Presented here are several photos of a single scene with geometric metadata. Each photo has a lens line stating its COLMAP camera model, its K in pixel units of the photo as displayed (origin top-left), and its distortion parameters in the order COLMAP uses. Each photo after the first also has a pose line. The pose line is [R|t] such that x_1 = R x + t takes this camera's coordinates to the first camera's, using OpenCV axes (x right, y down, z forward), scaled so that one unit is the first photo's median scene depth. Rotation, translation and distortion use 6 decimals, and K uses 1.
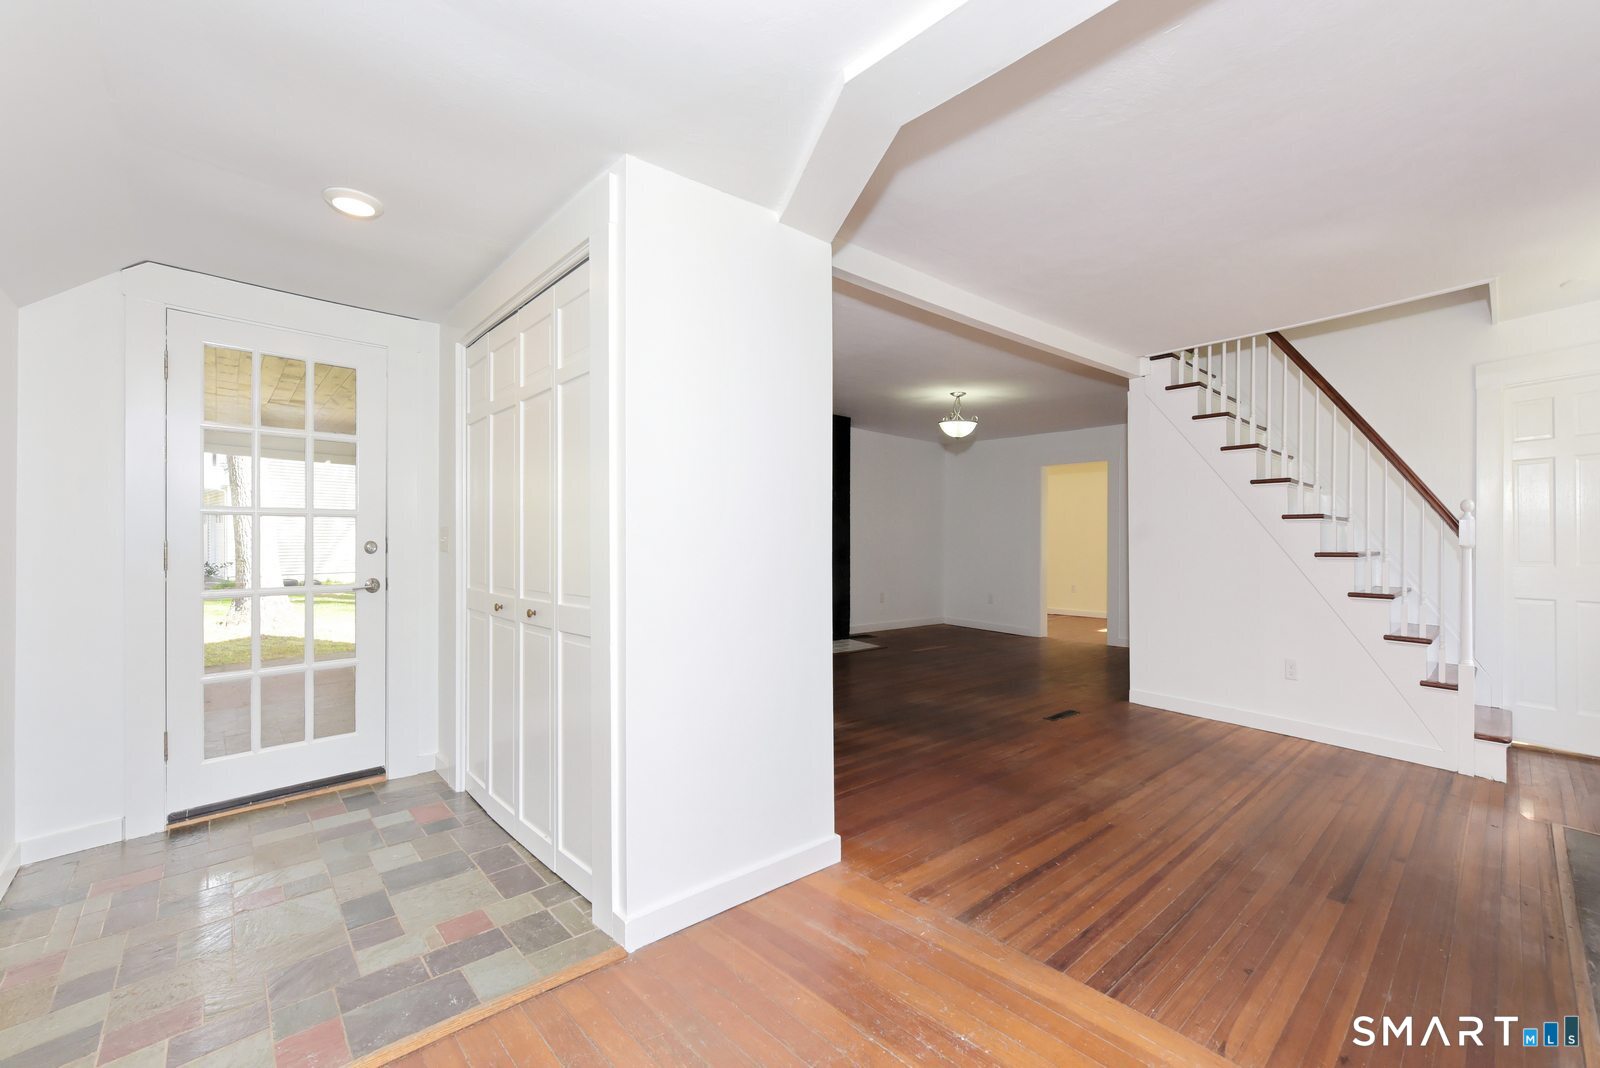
lens RADIAL K [[714.5, 0, 826.8], [0, 714.5, 532.2], [0, 0, 1]] dist [-0.058206, 0.000673]
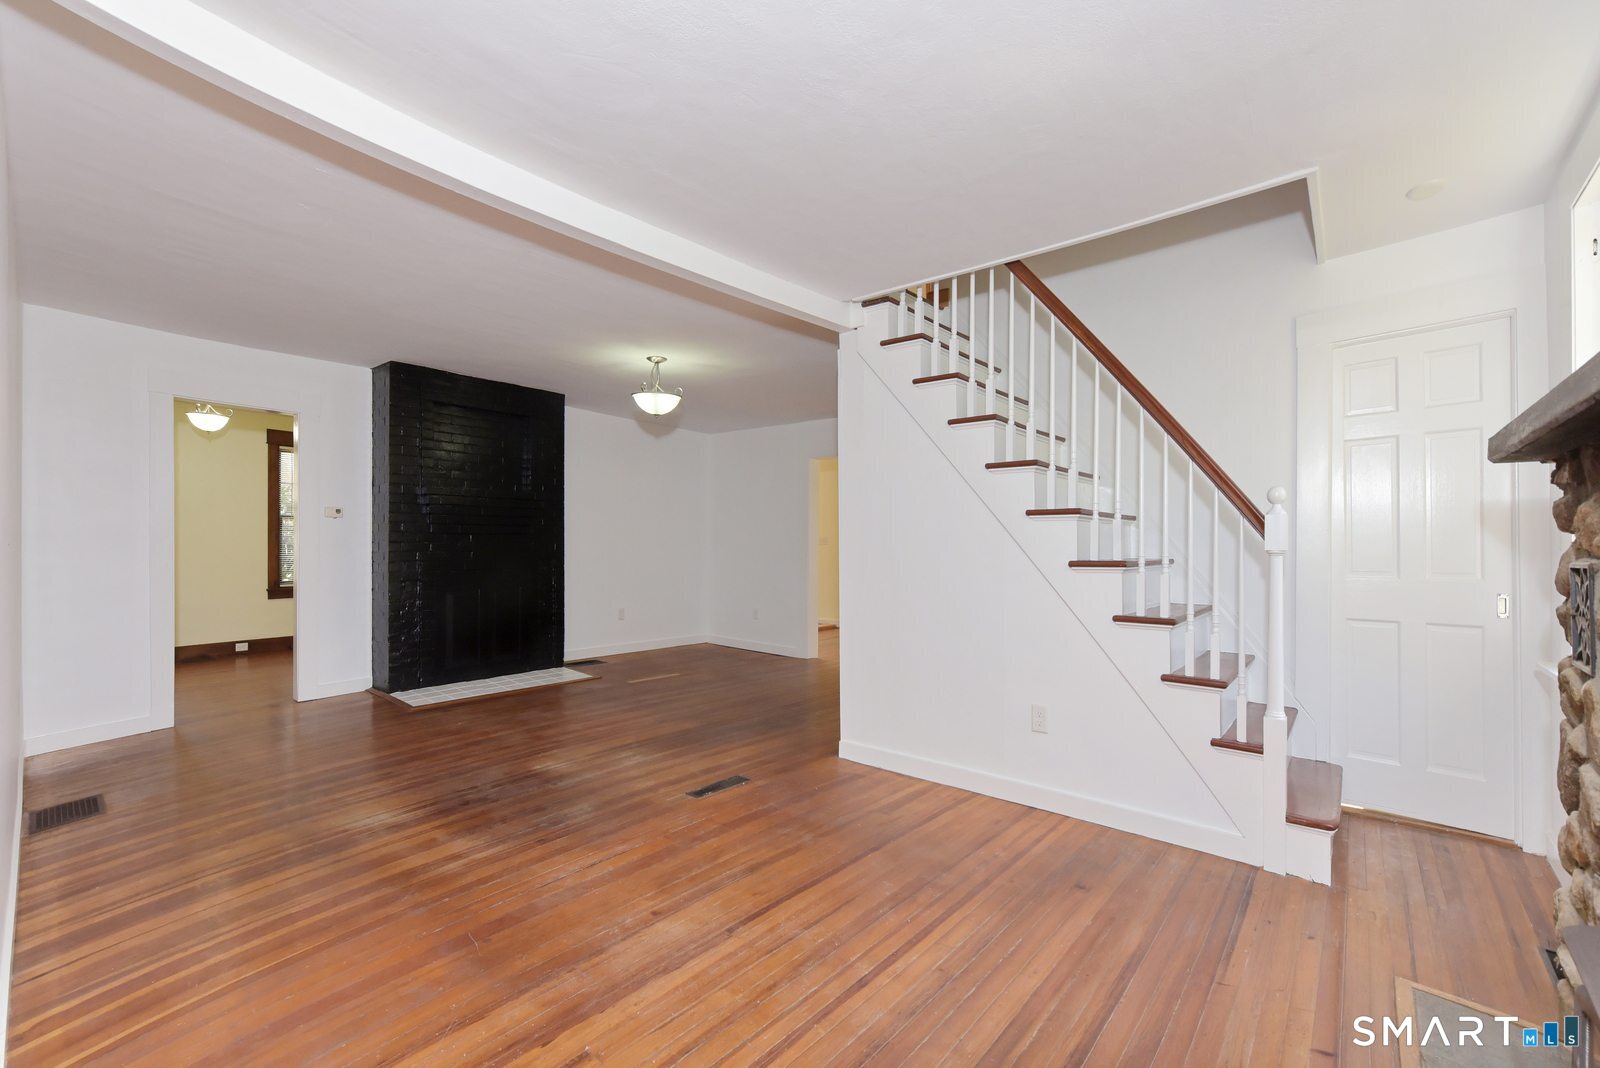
lens RADIAL K [[687.3, 0, 790.2], [0, 687.3, 534.7], [0, 0, 1]] dist [-0.000413, -0.032032]
pose [[0.997090, -0.002378, 0.076195, 0.349809], [0.002740, 0.999985, -0.004648, 0.004177], [-0.076183, 0.004843, 0.997082, 0.293154]]
